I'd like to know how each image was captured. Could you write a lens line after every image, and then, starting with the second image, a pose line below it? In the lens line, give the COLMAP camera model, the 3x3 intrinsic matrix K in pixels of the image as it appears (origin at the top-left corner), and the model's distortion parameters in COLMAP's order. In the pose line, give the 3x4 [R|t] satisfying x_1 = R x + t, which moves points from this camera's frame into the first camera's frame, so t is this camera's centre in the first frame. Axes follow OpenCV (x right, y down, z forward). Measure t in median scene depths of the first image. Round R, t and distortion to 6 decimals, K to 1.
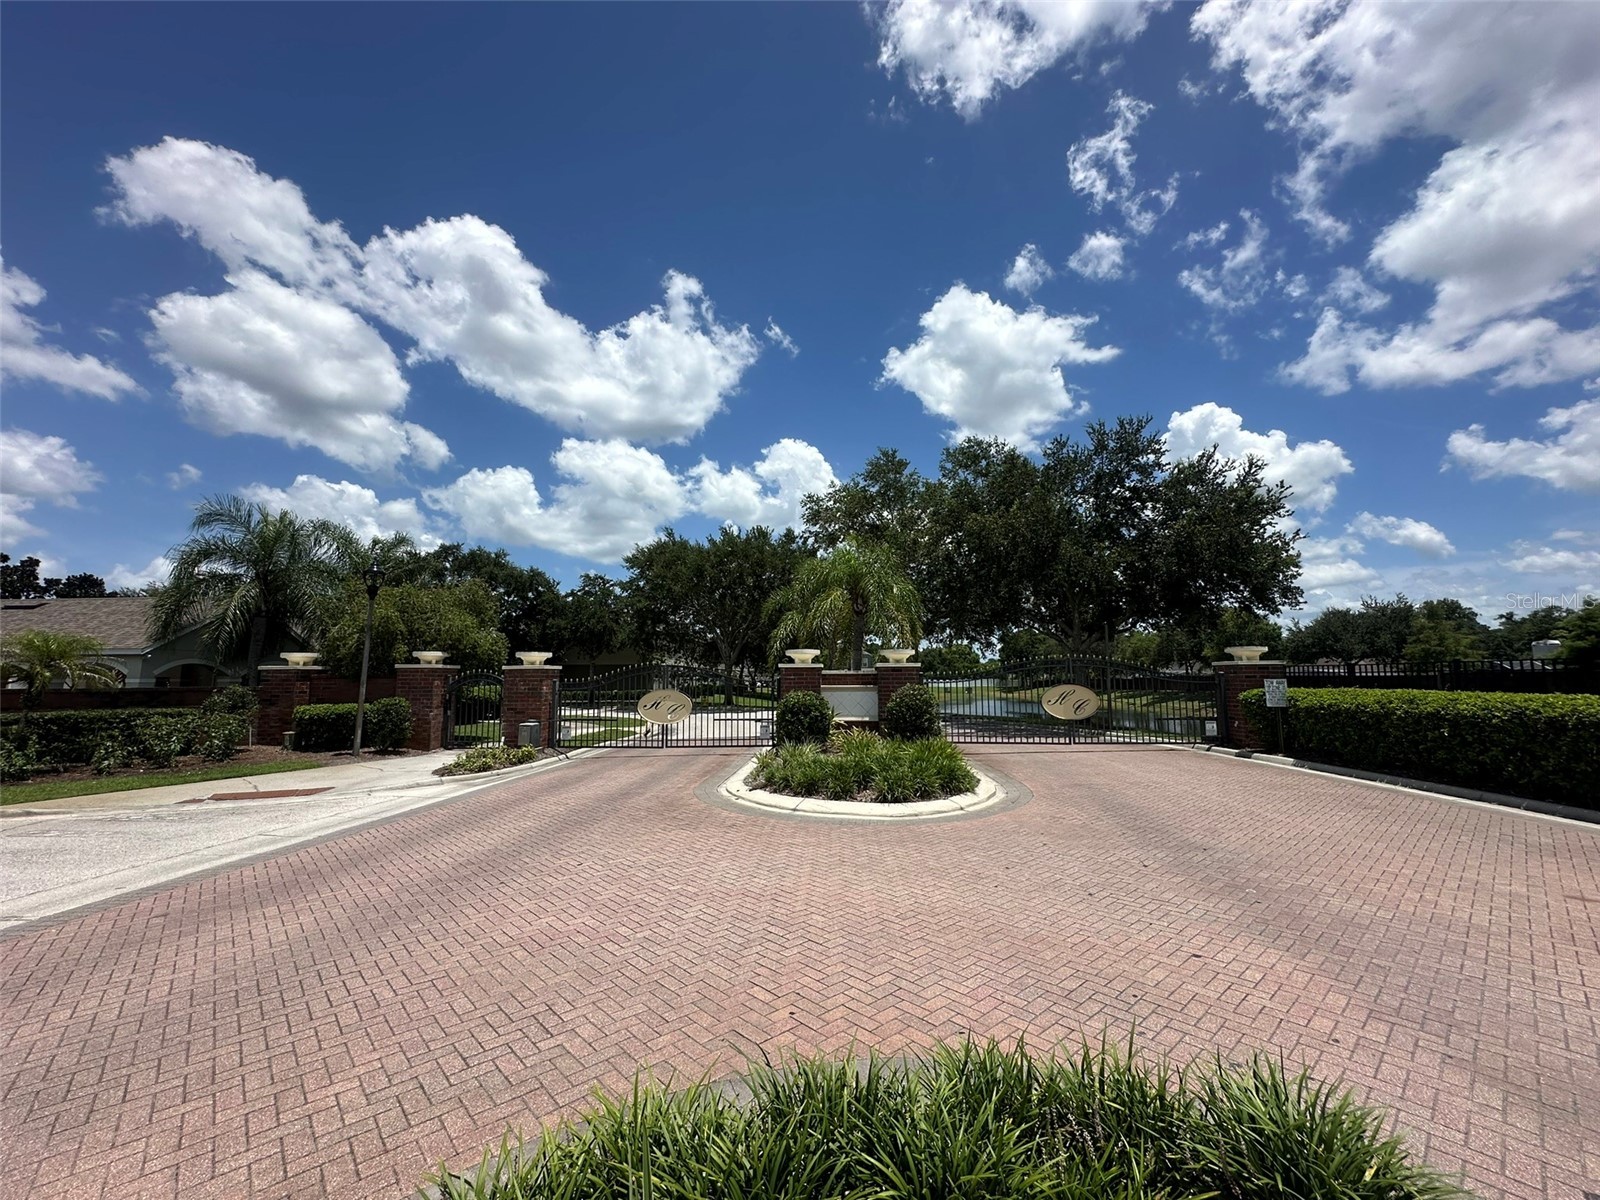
lens RADIAL K [[641.3, 0, 811.0], [0, 641.3, 608.4], [0, 0, 1]] dist [-0.004633, 0.001202]
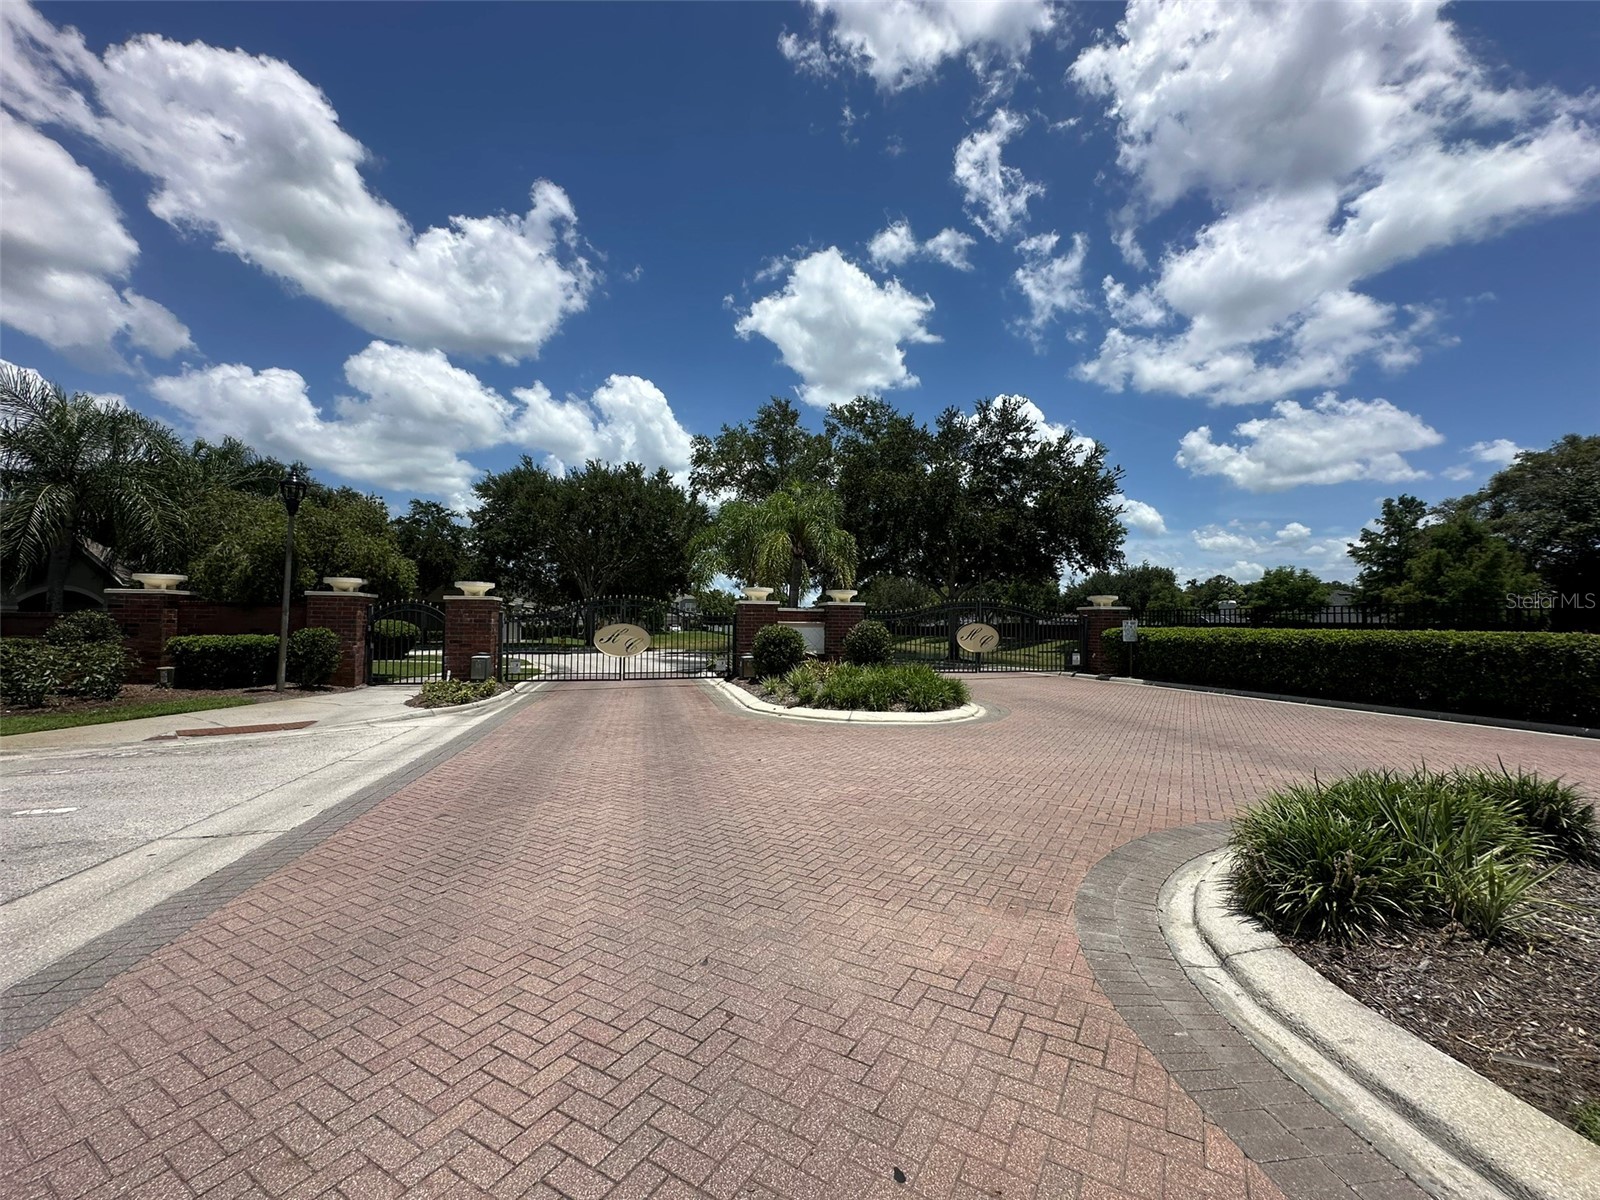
lens RADIAL K [[641.3, 0, 802.3], [0, 641.3, 589.5], [0, 0, 1]] dist [-0.004633, 0.001202]
pose [[0.957408, 0.027436, 0.287433, -0.145770], [-0.042121, 0.998097, 0.045030, 0.010042], [-0.285651, -0.055219, 0.956742, -0.021986]]
